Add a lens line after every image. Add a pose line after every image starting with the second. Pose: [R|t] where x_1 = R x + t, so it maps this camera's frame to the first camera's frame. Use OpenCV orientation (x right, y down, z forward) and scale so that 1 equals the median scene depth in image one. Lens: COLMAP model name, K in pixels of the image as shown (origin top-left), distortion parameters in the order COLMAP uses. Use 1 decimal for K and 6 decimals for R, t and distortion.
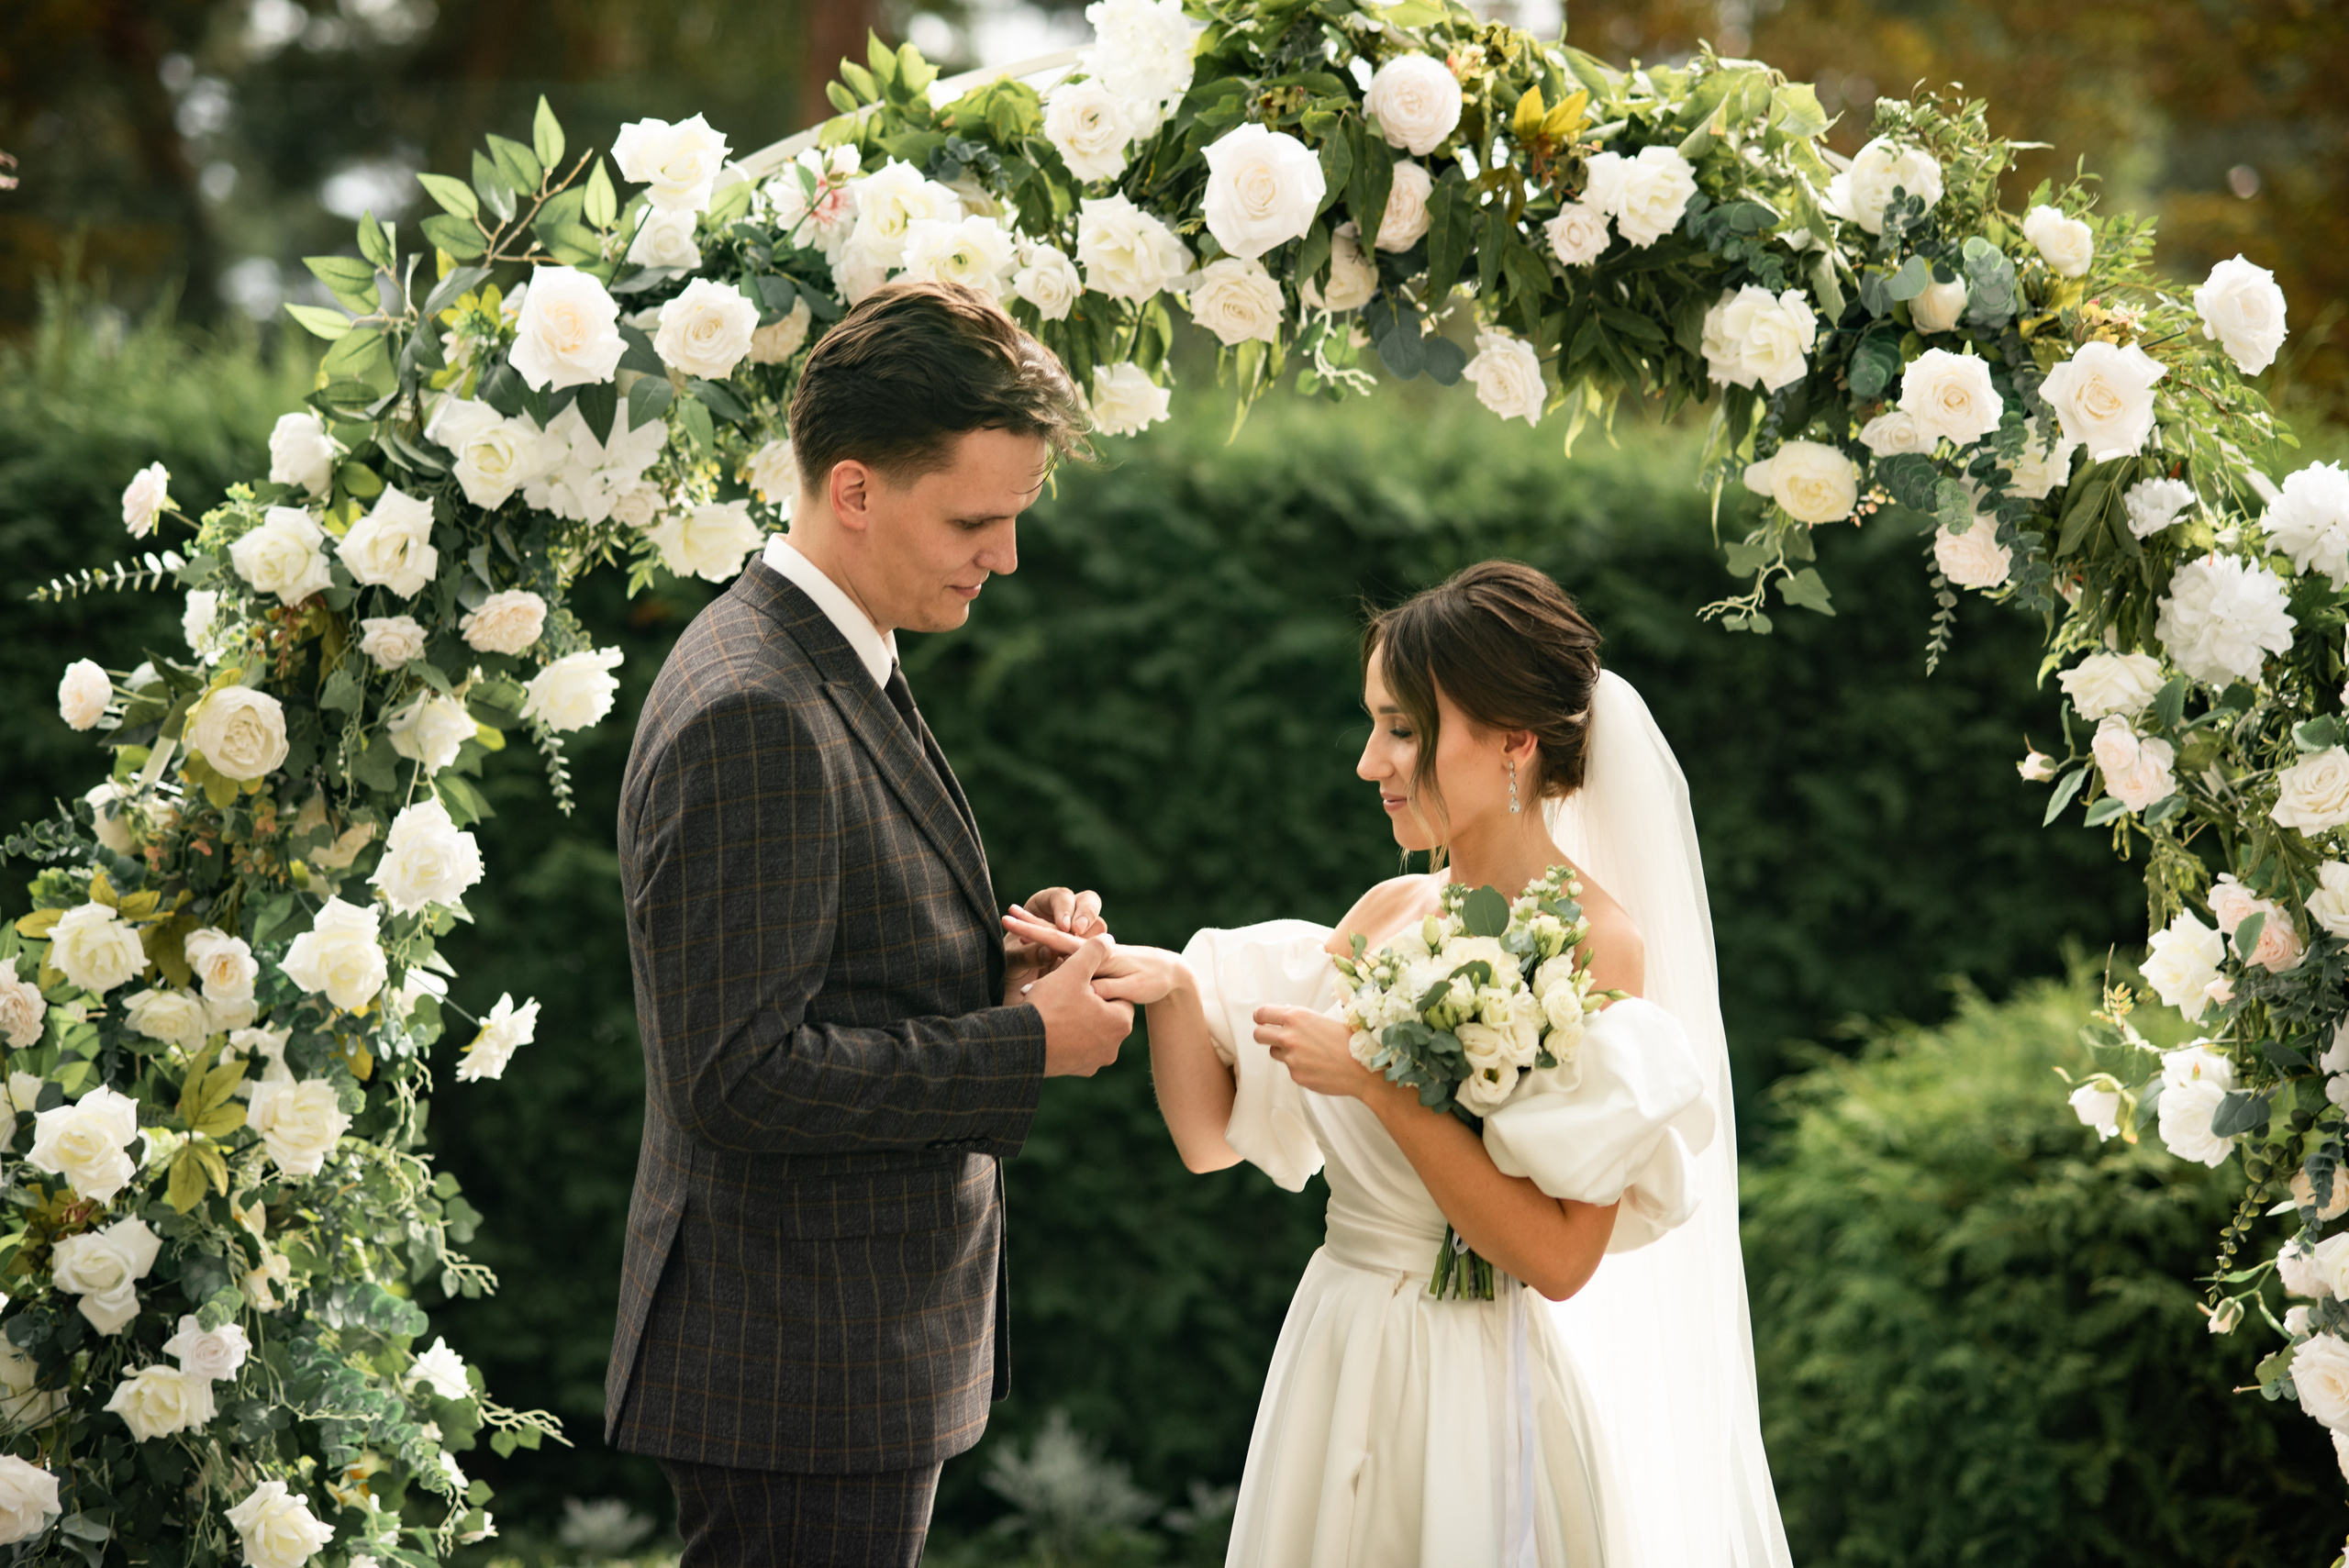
lens RADIAL K [[5328.1, 0, 1199.2], [0, 5328.1, 794.1], [0, 0, 1]] dist [-0.008707, 0.000000]
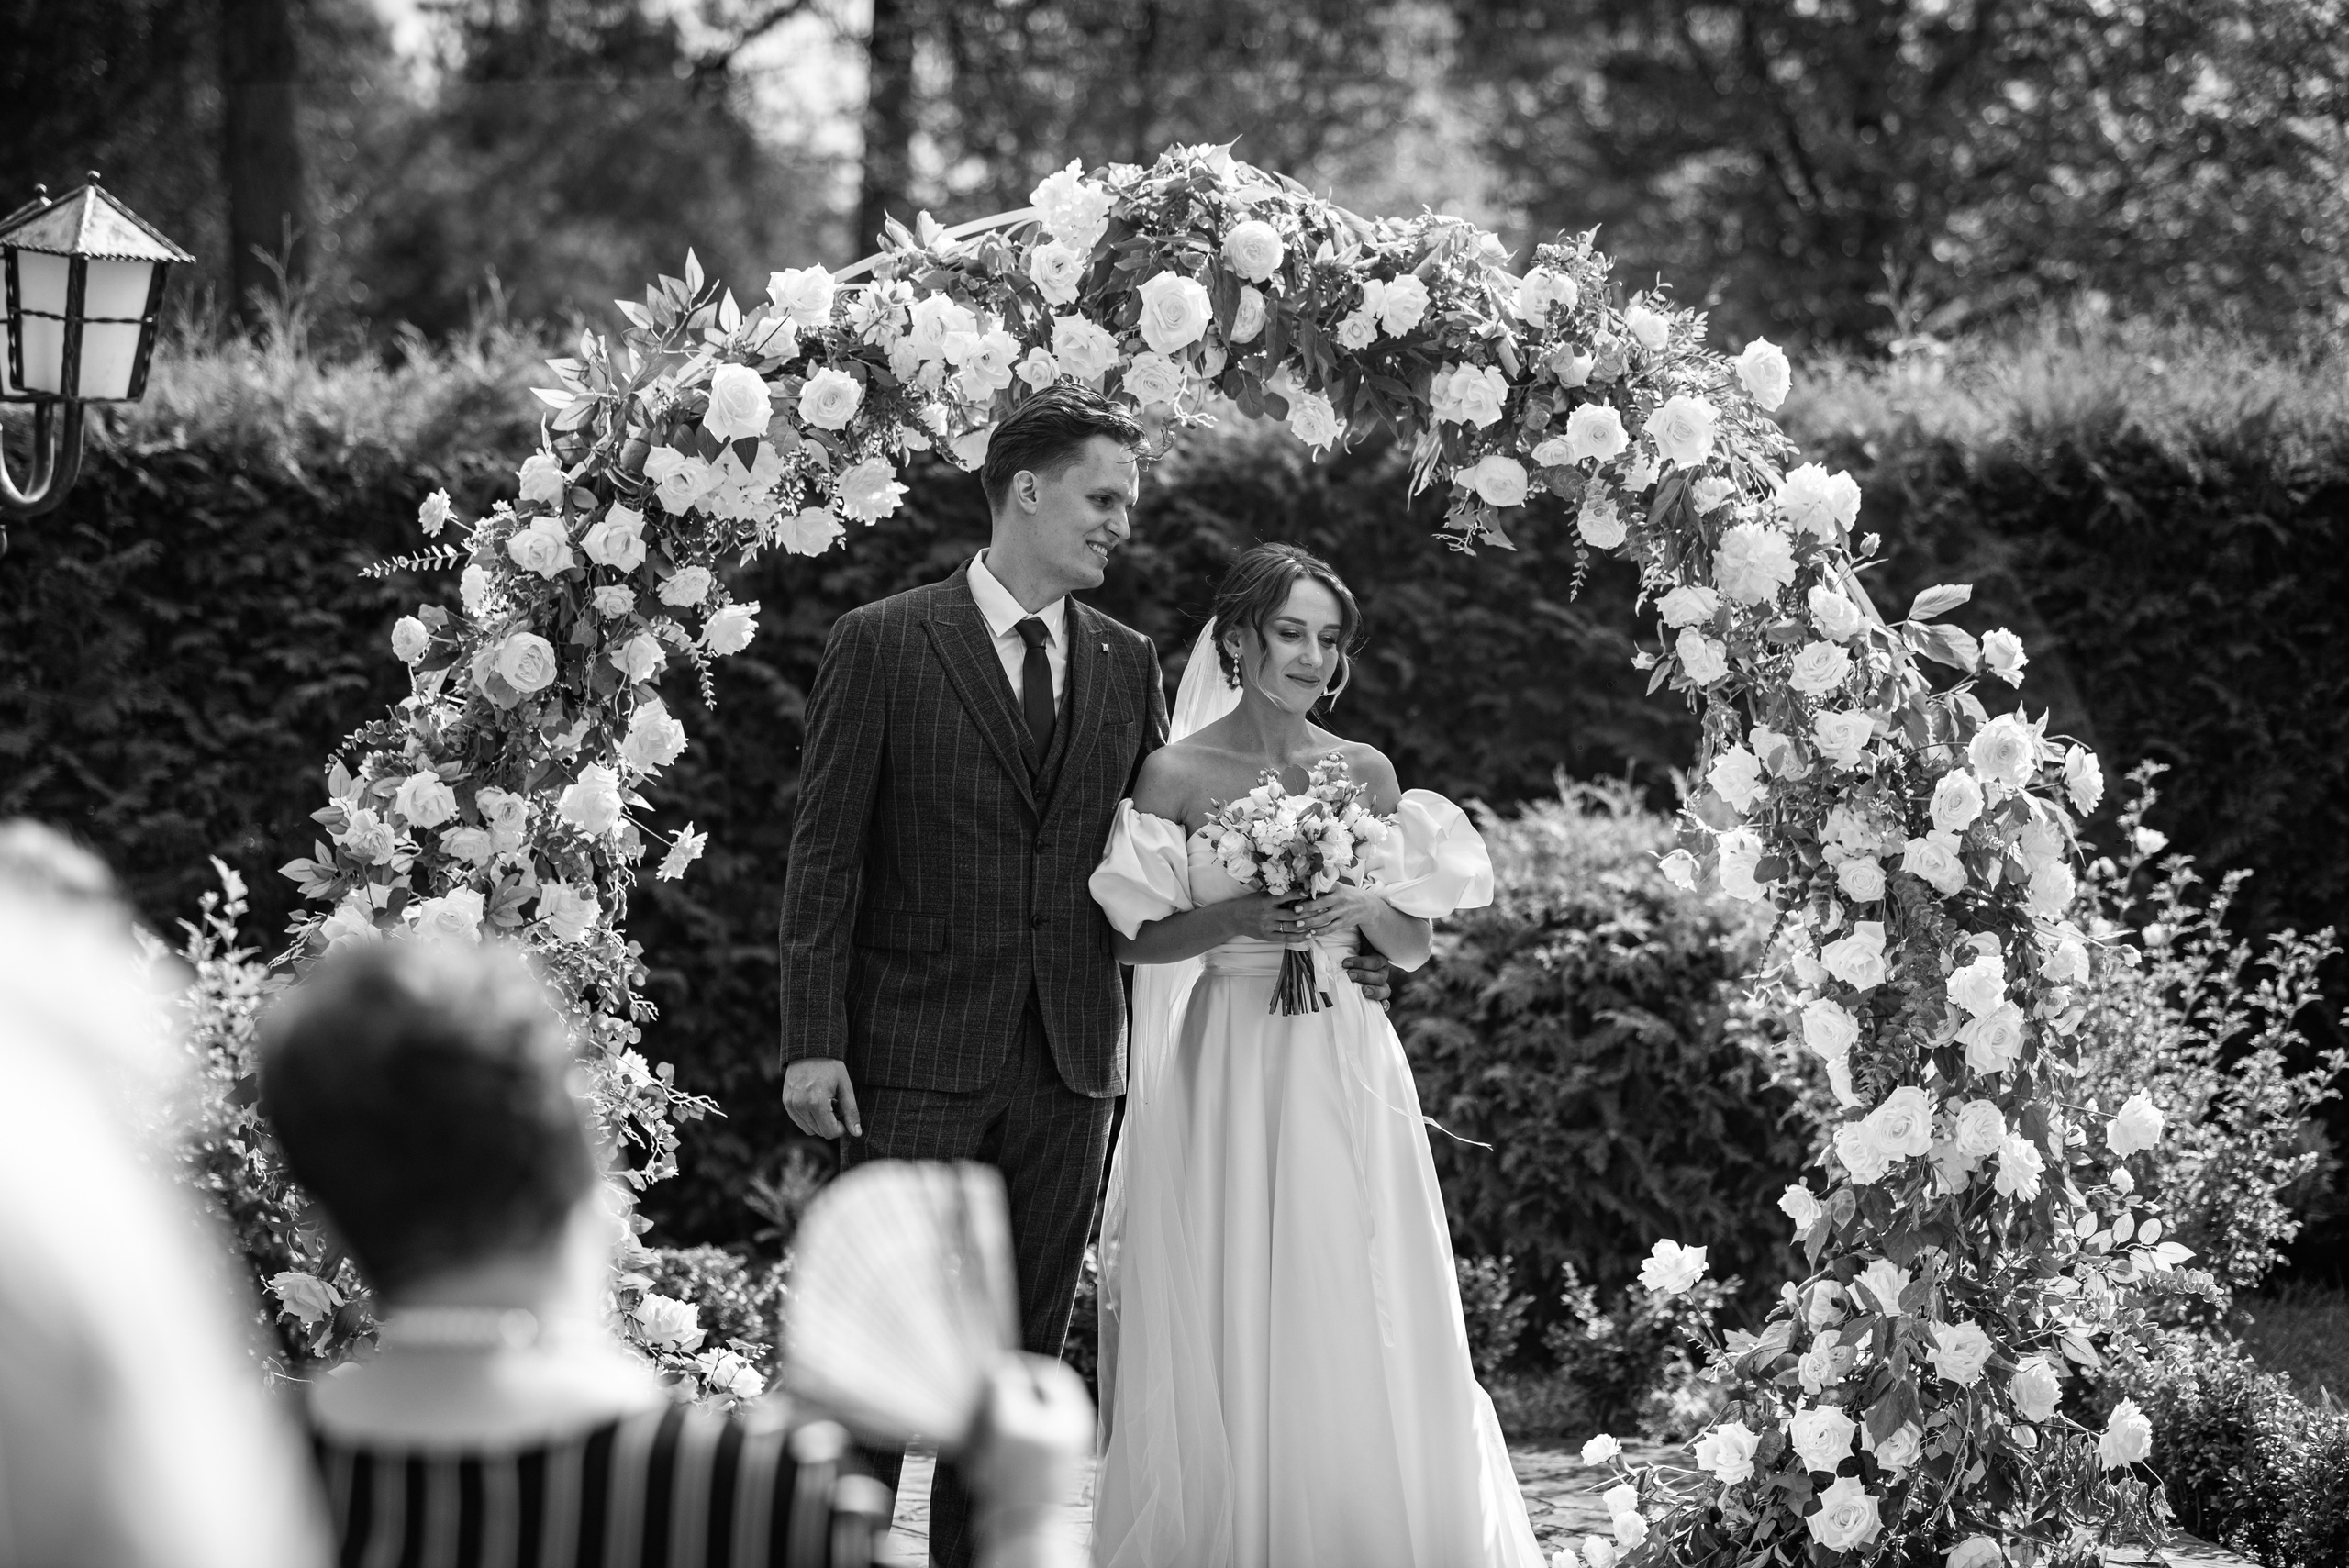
lens RADIAL K [[5503.1, 0, 1163.0], [0, 5503.1, 776.3], [0, 0, 1]] dist [0.150935, 0.000000]
pose [[0.990059, -0.025167, 0.138382, -0.215708], [0.021885, 0.999443, 0.025190, -0.014241], [-0.138939, -0.021911, 0.990059, -0.624002]]
